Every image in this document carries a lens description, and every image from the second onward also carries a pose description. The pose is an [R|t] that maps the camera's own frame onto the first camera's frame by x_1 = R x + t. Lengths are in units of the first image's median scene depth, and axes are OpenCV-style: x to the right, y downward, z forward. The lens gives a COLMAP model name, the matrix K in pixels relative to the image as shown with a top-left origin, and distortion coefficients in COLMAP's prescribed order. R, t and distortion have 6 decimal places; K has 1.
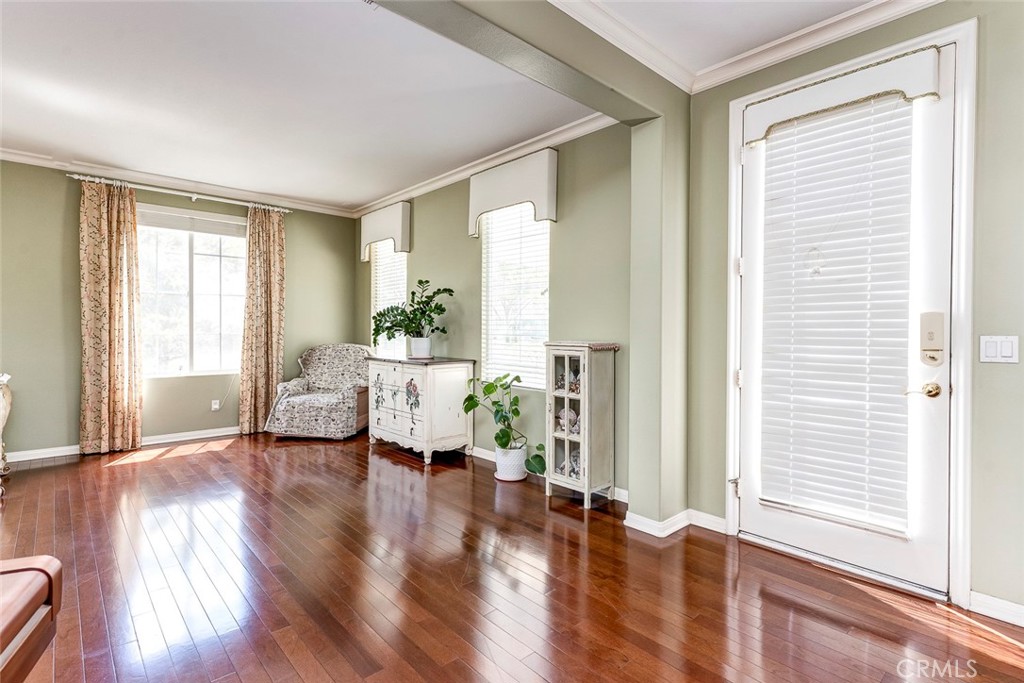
lens RADIAL K [[495.9, 0, 524.0], [0, 495.9, 334.4], [0, 0, 1]] dist [0.005514, 0.000163]
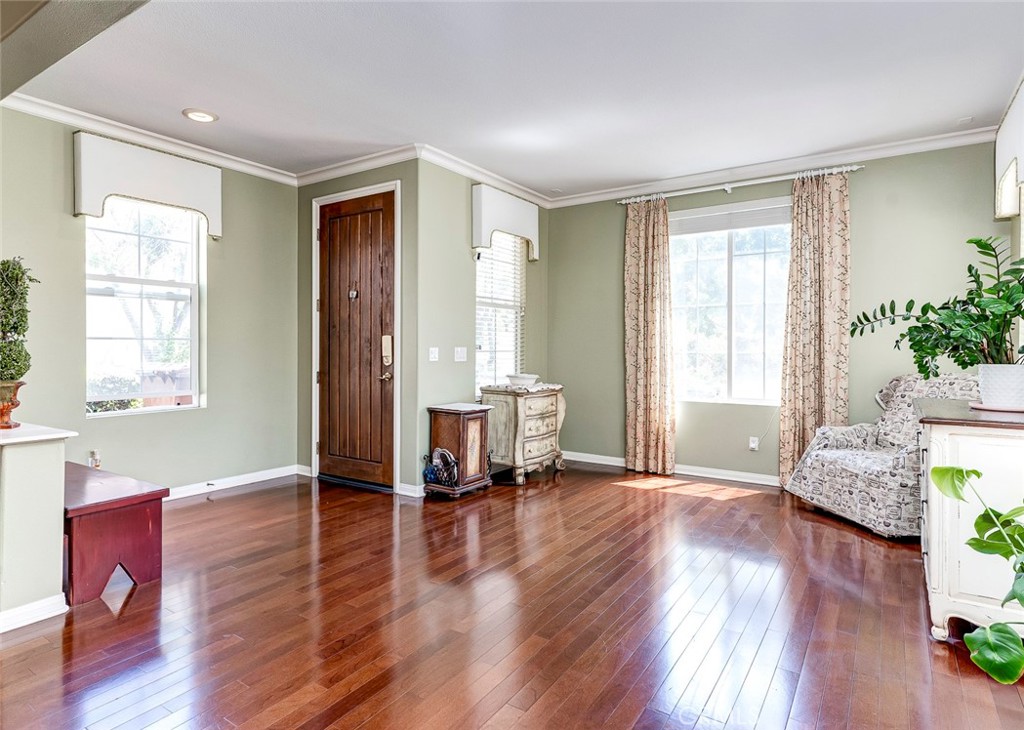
lens RADIAL K [[584.2, 0, 465.3], [0, 584.2, 349.3], [0, 0, 1]] dist [0.004490, 0.000843]
pose [[0.184172, 0.001311, -0.982893, 0.226671], [-0.009984, 0.999950, -0.000537, -0.002220], [0.982843, 0.009912, 0.184176, 0.413061]]
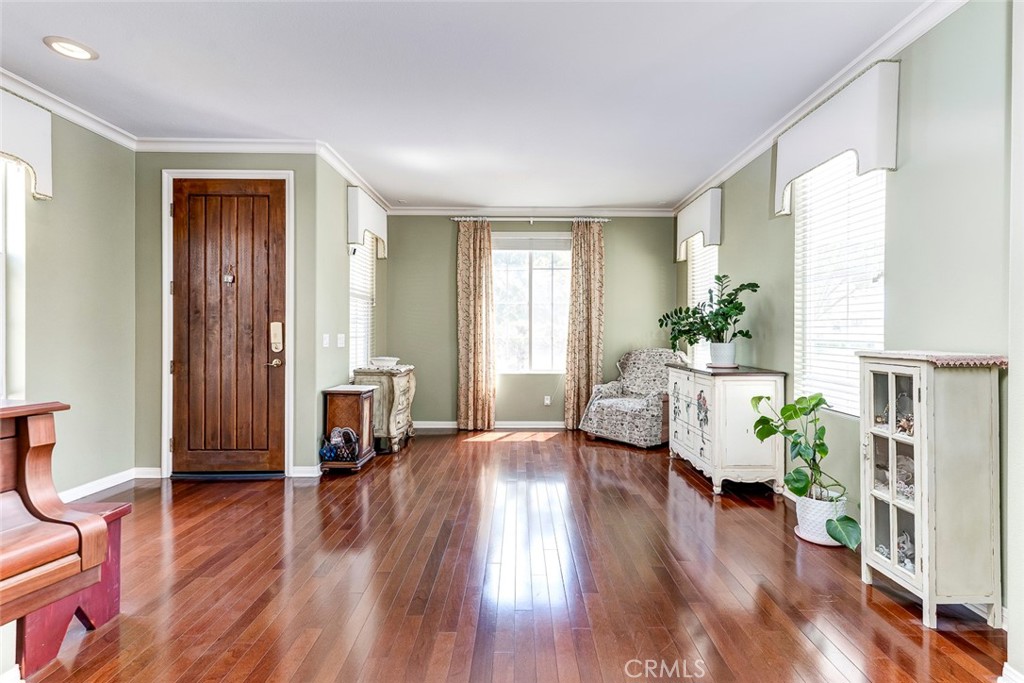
lens RADIAL K [[495.9, 0, 524.0], [0, 495.9, 334.4], [0, 0, 1]] dist [0.005514, 0.000163]
pose [[0.735040, -0.001127, -0.678023, 0.119489], [-0.005141, 0.999961, -0.007236, -0.000212], [0.678004, 0.008805, 0.735005, 0.141249]]
